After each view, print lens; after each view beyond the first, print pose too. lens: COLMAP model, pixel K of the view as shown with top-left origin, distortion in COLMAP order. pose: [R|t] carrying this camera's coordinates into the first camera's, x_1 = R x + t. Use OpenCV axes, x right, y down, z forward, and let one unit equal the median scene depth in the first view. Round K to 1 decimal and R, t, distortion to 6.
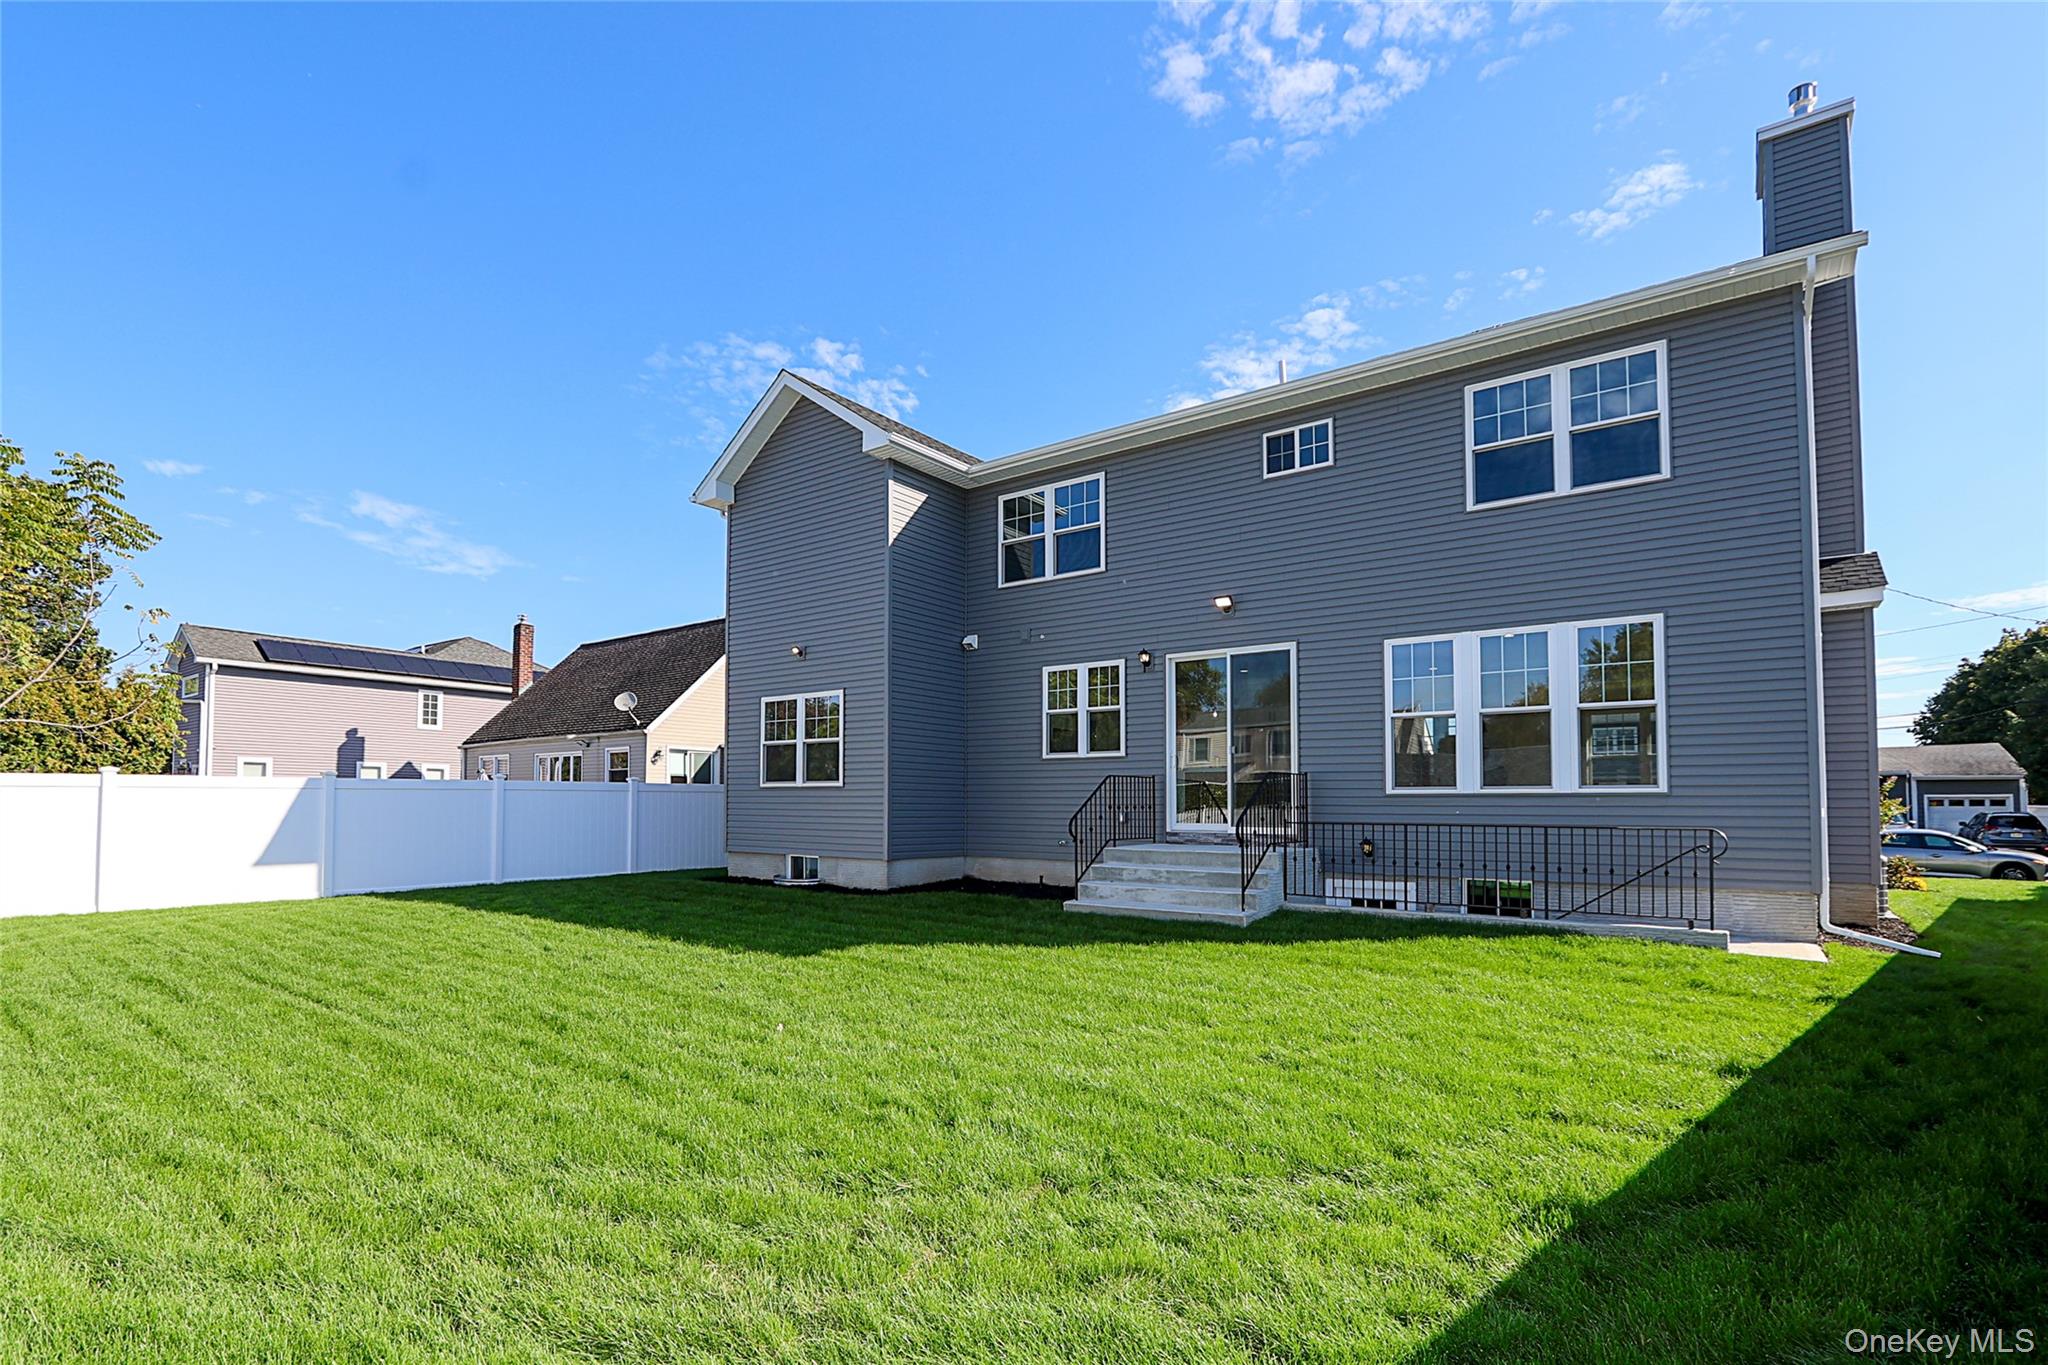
lens RADIAL K [[975.0, 0, 1035.0], [0, 975.0, 768.8], [0, 0, 1]] dist [-0.010208, 0.000005]
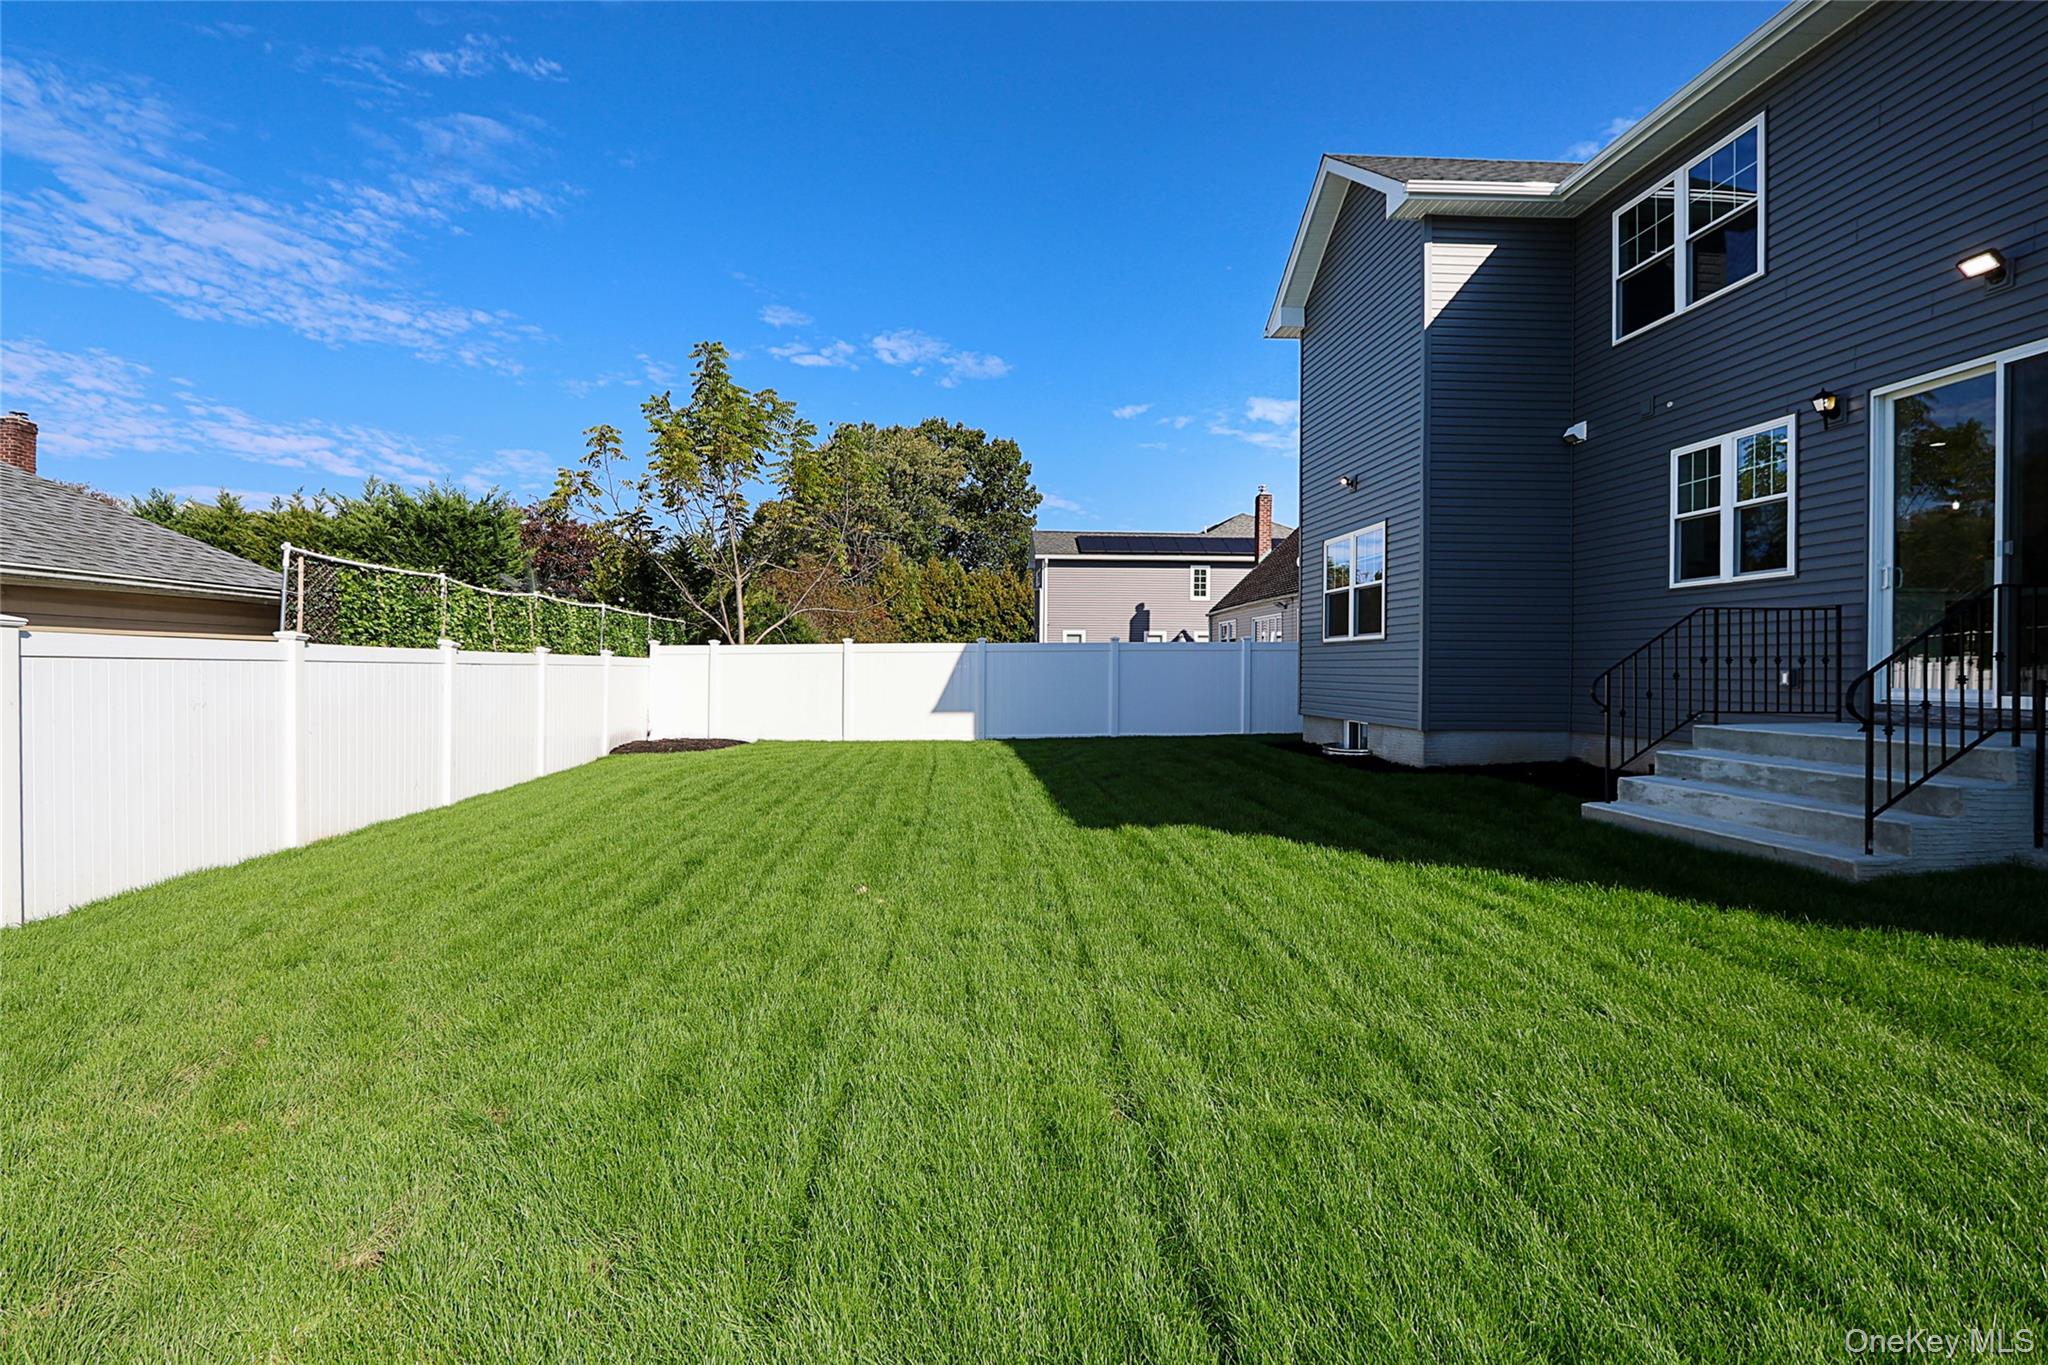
lens RADIAL K [[975.0, 0, 1015.1], [0, 975.0, 683.3], [0, 0, 1]] dist [-0.010208, 0.000005]
pose [[0.628275, 0.007531, -0.777955, 0.242444], [0.033191, 0.998783, 0.036474, 0.014707], [0.777283, -0.048737, 0.627261, 0.235224]]
